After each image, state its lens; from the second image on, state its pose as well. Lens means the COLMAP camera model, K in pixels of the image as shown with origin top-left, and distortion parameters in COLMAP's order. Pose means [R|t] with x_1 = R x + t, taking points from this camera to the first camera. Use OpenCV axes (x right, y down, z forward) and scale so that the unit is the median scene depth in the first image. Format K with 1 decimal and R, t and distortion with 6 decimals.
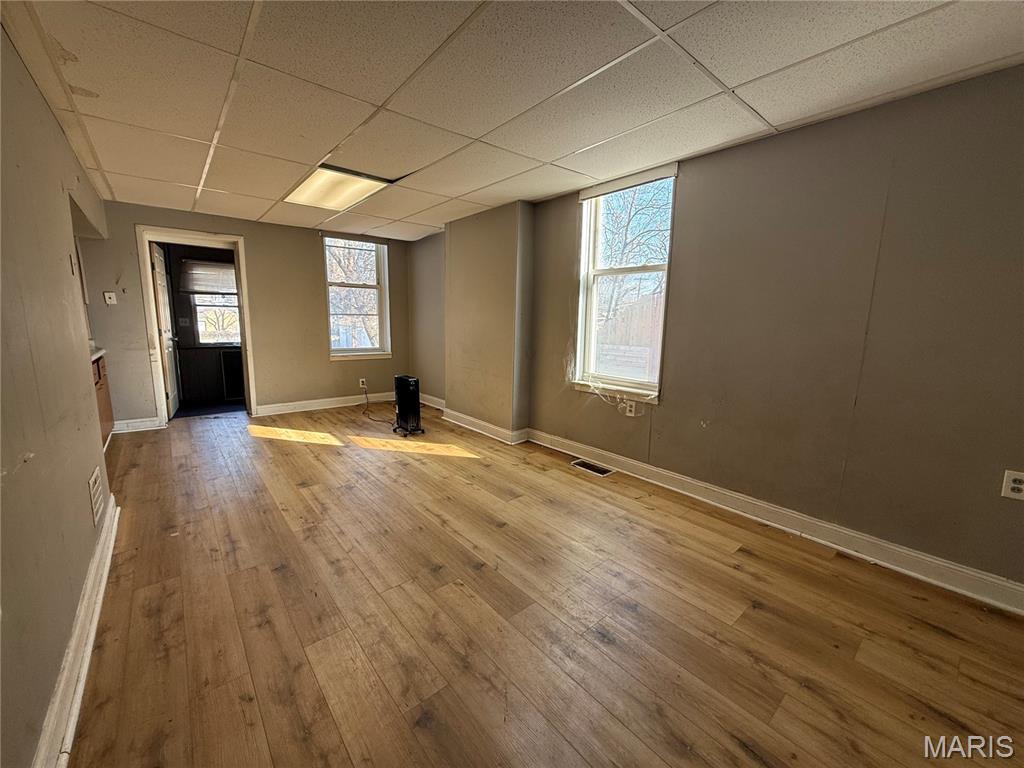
lens RADIAL K [[406.3, 0, 510.2], [0, 406.3, 384.5], [0, 0, 1]] dist [-0.001571, 0.000461]
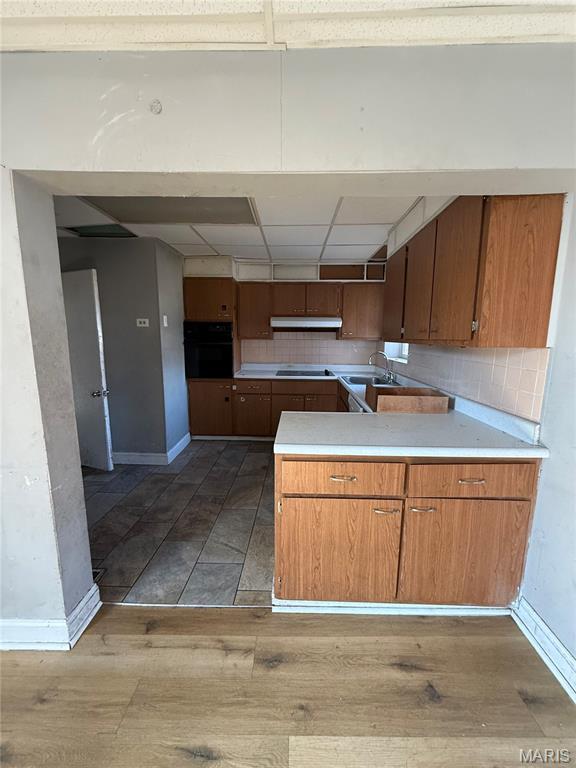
lens RADIAL K [[304.7, 0, 288.0], [0, 304.7, 384.0], [0, 0, 1]] dist [-0.001571, 0.000461]
pose [[-0.660782, 0.095635, -0.744460, -0.882718], [-0.141773, 0.958092, 0.248917, -0.303748], [0.737067, 0.270024, -0.619532, 1.496092]]
